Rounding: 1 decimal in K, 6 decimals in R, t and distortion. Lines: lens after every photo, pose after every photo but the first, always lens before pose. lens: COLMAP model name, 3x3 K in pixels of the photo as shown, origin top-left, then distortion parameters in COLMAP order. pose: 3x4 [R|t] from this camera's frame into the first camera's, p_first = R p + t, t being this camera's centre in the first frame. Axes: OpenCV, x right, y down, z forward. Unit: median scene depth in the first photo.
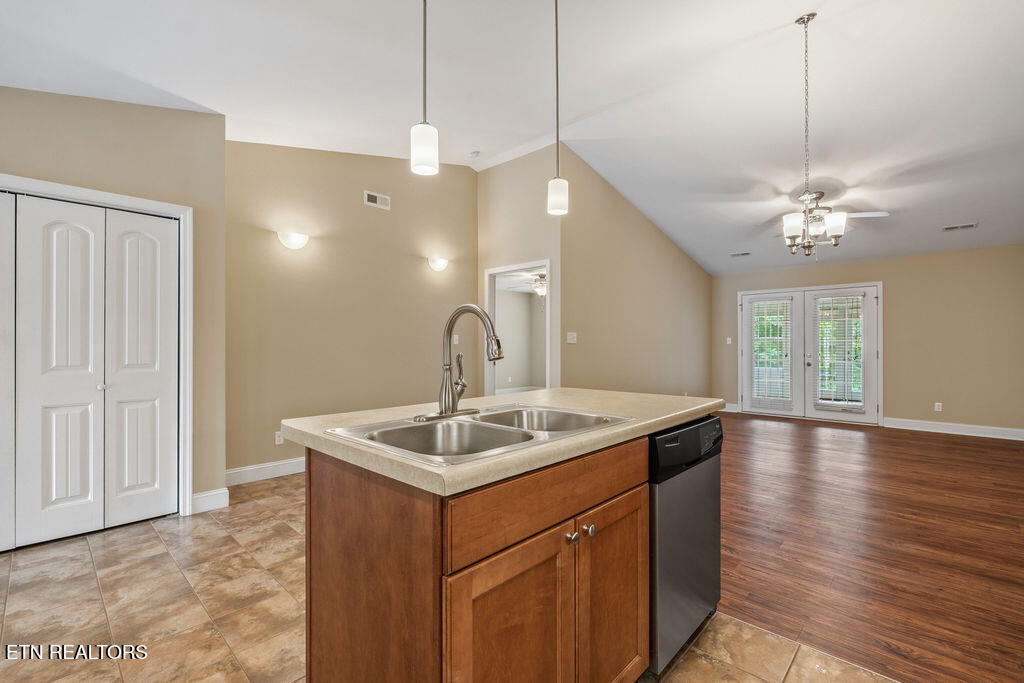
lens RADIAL K [[449.8, 0, 514.0], [0, 449.8, 345.2], [0, 0, 1]] dist [-0.004402, -0.000019]
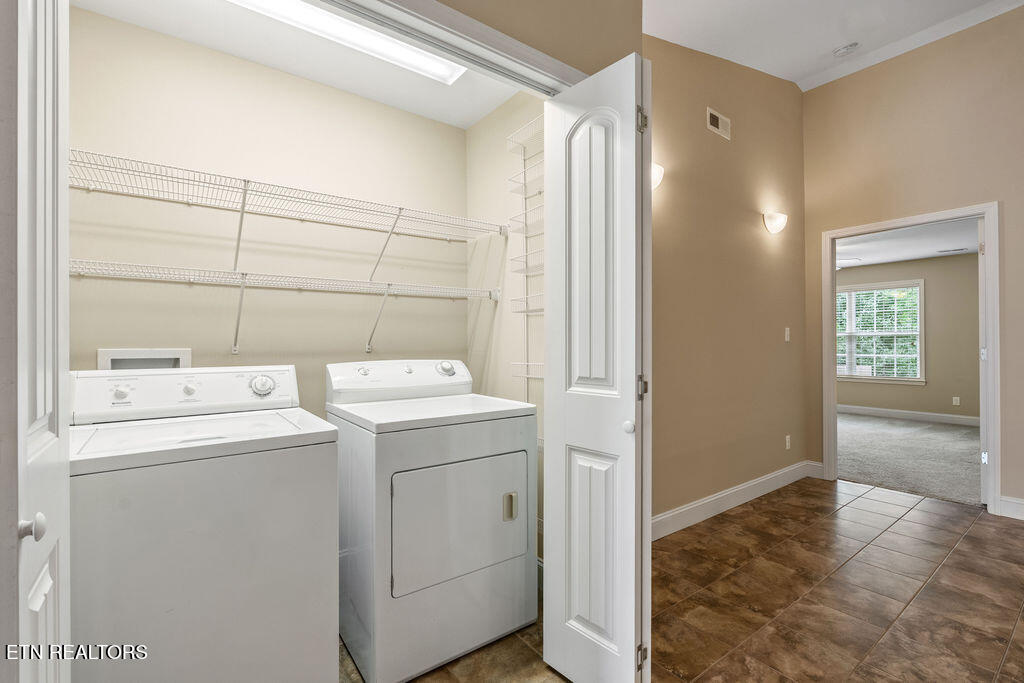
lens RADIAL K [[449.8, 0, 509.3], [0, 449.8, 342.1], [0, 0, 1]] dist [-0.004402, -0.000019]
pose [[0.984618, -0.002506, -0.174700, -0.494099], [0.001802, 0.999990, -0.004189, 0.002196], [0.174709, 0.003810, 0.984613, 0.294873]]
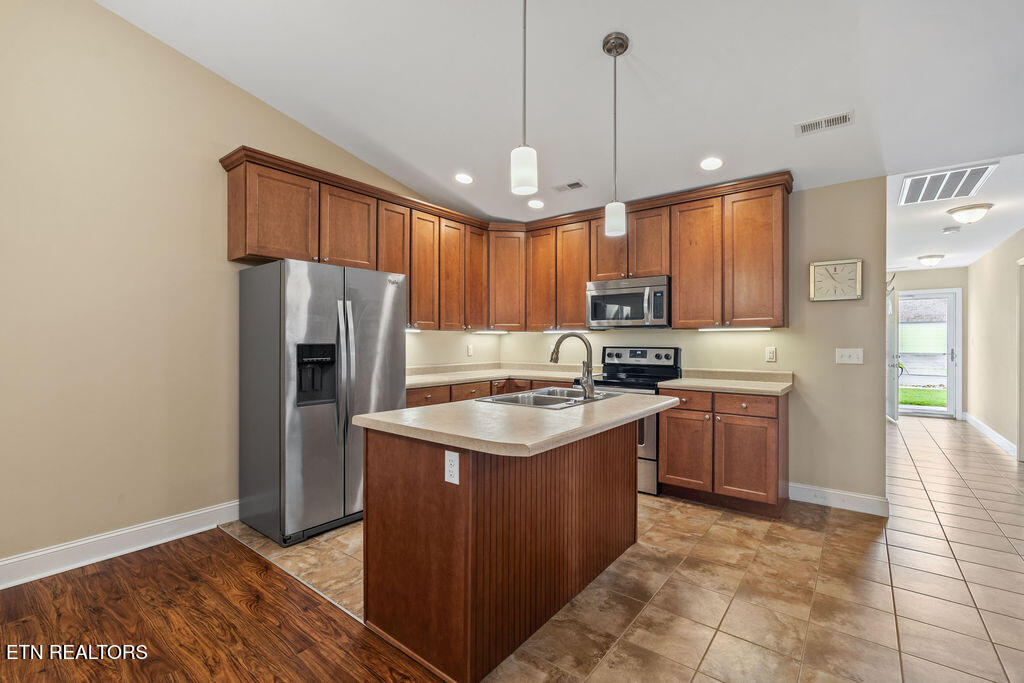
lens RADIAL K [[449.8, 0, 508.4], [0, 449.8, 341.8], [0, 0, 1]] dist [-0.004402, -0.000019]
pose [[-0.996197, 0.000304, -0.087124, 0.092644], [-0.000005, 0.999994, 0.003543, -0.018121], [0.087124, 0.003530, -0.996191, 0.855190]]
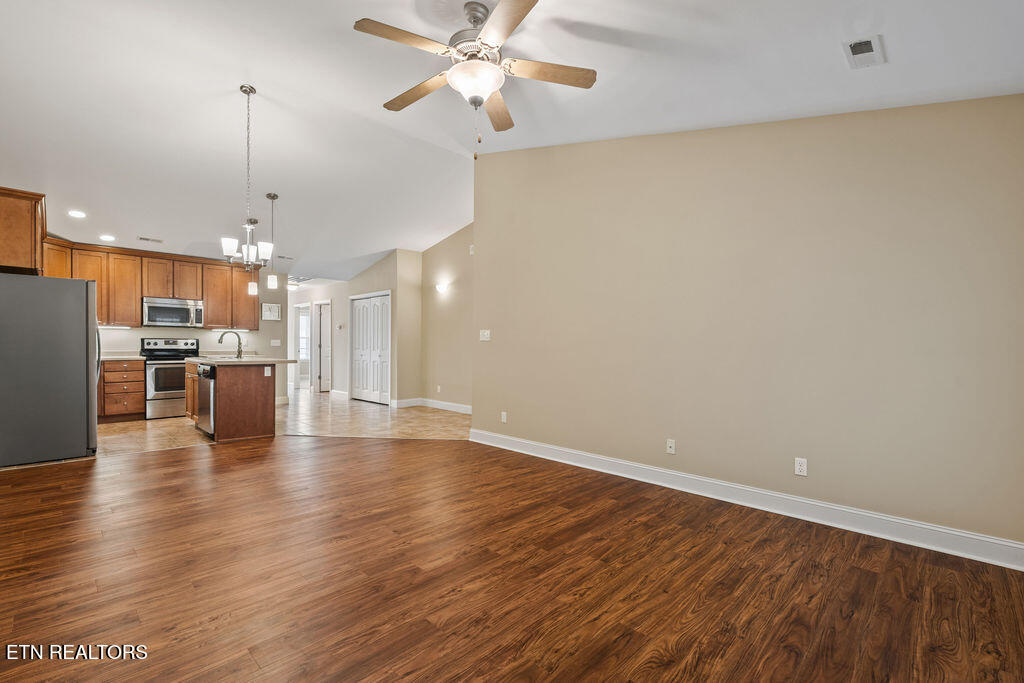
lens RADIAL K [[449.8, 0, 513.5], [0, 449.8, 344.1], [0, 0, 1]] dist [-0.004402, -0.000019]
pose [[-0.009081, 0.000407, -0.999959, 1.250682], [-0.008621, 0.999963, 0.000485, 0.003604], [0.999922, 0.008625, -0.009077, 1.146553]]
